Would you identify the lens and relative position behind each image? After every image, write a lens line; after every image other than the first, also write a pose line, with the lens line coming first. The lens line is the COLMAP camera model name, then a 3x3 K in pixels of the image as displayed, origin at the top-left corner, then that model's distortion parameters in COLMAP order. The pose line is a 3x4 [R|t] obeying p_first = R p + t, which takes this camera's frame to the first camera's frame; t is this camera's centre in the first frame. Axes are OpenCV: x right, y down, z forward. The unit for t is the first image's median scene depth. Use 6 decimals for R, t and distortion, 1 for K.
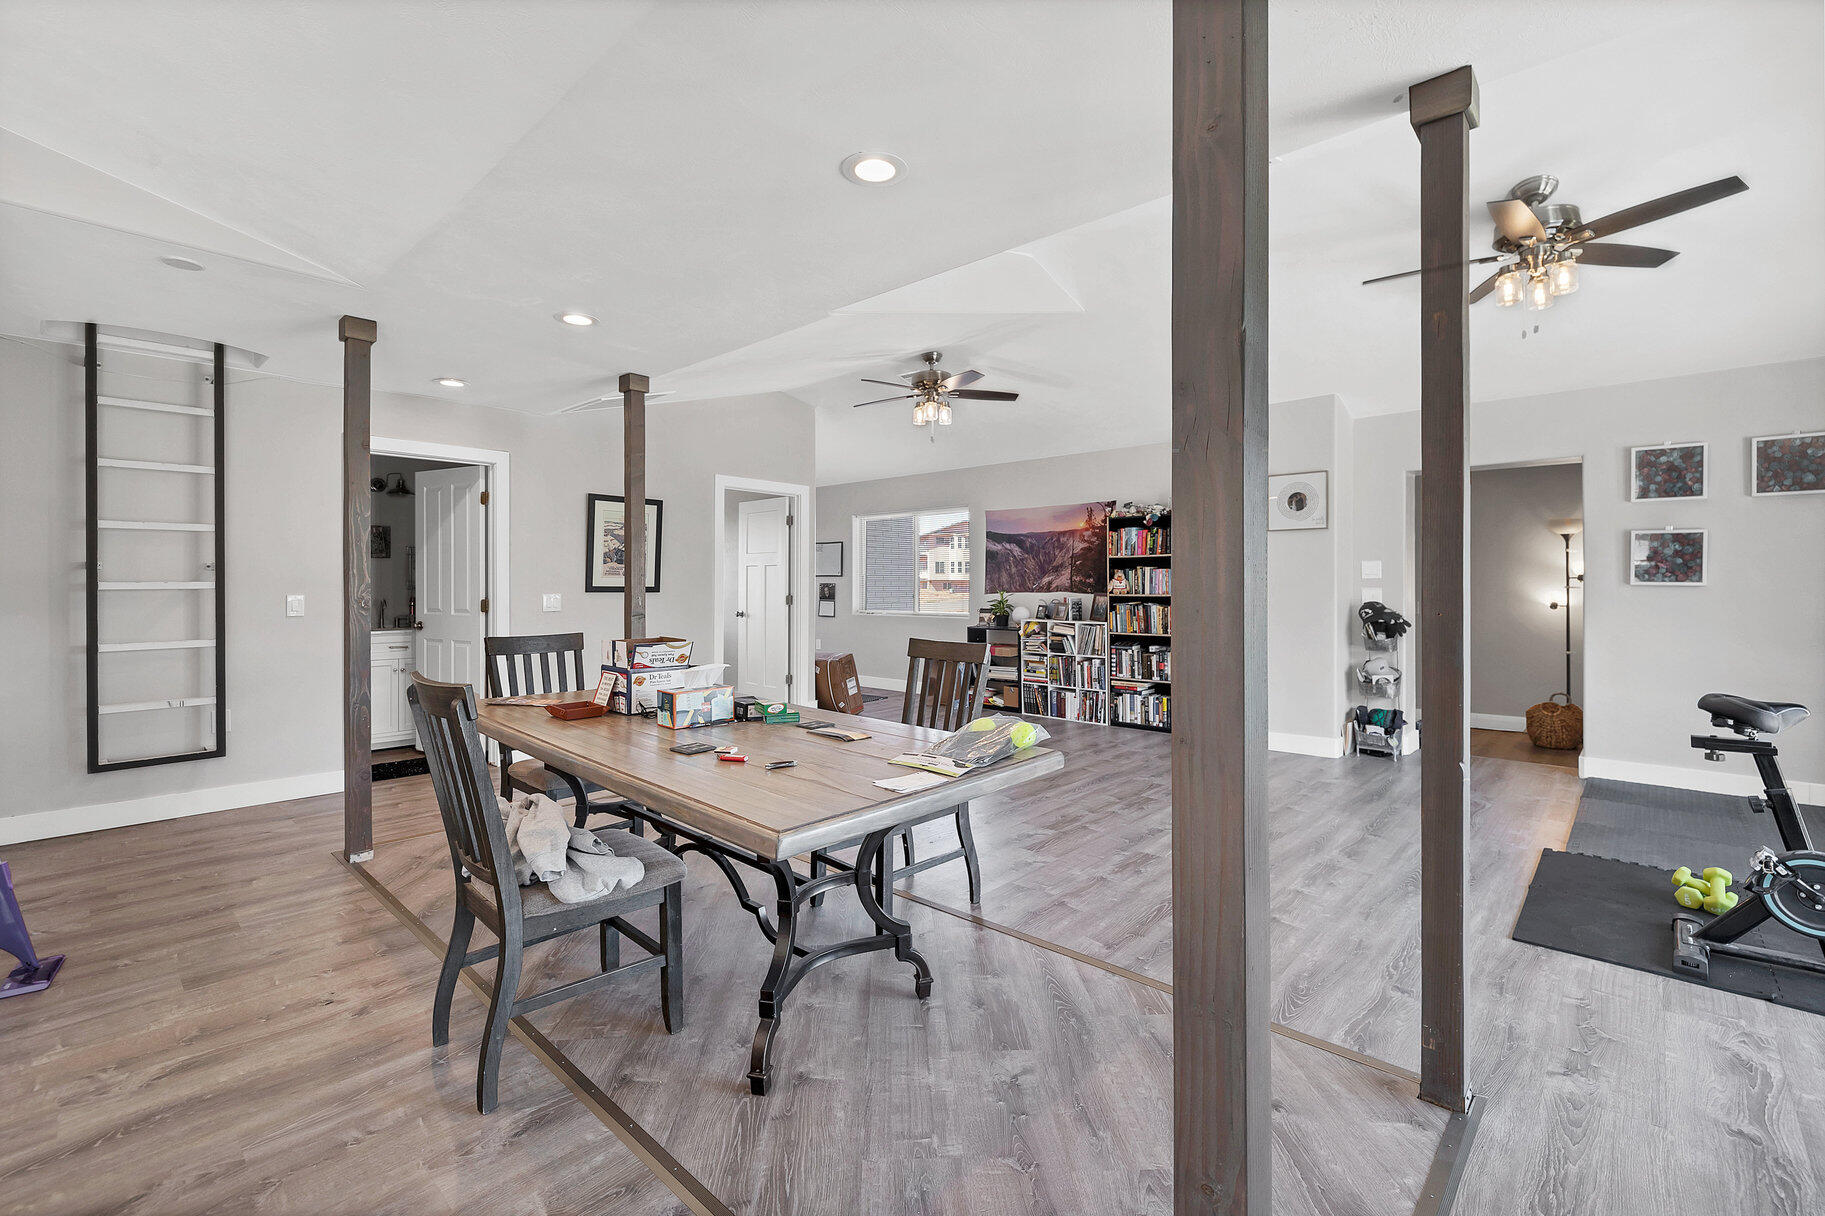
lens RADIAL K [[790.8, 0, 905.9], [0, 790.8, 587.9], [0, 0, 1]] dist [-0.002044, -0.000614]
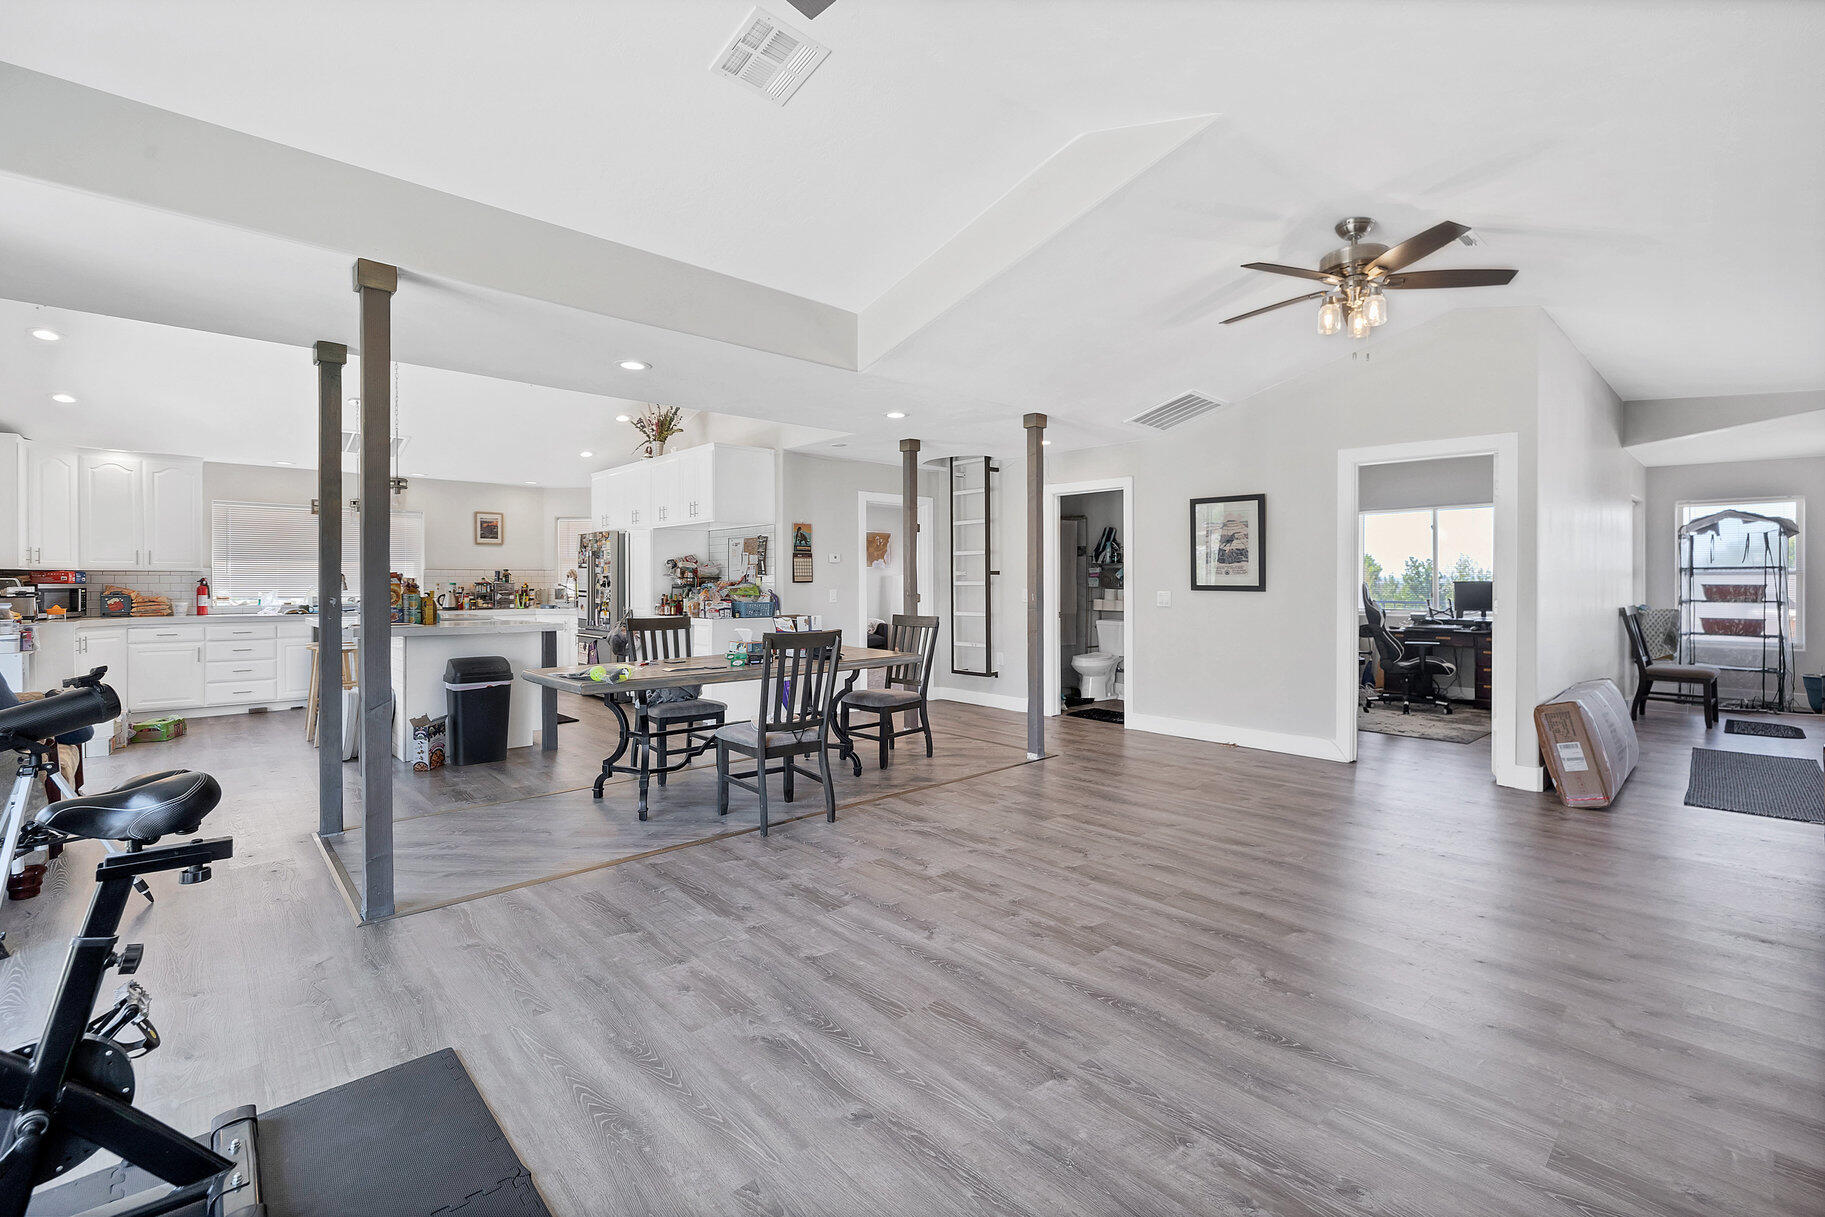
lens RADIAL K [[790.8, 0, 921.7], [0, 790.8, 580.2], [0, 0, 1]] dist [-0.002044, -0.000614]
pose [[-0.064744, -0.000025, -0.997902, 1.013597], [-0.004350, 0.999991, 0.000257, -0.010486], [0.997892, 0.004357, -0.064744, 1.013016]]
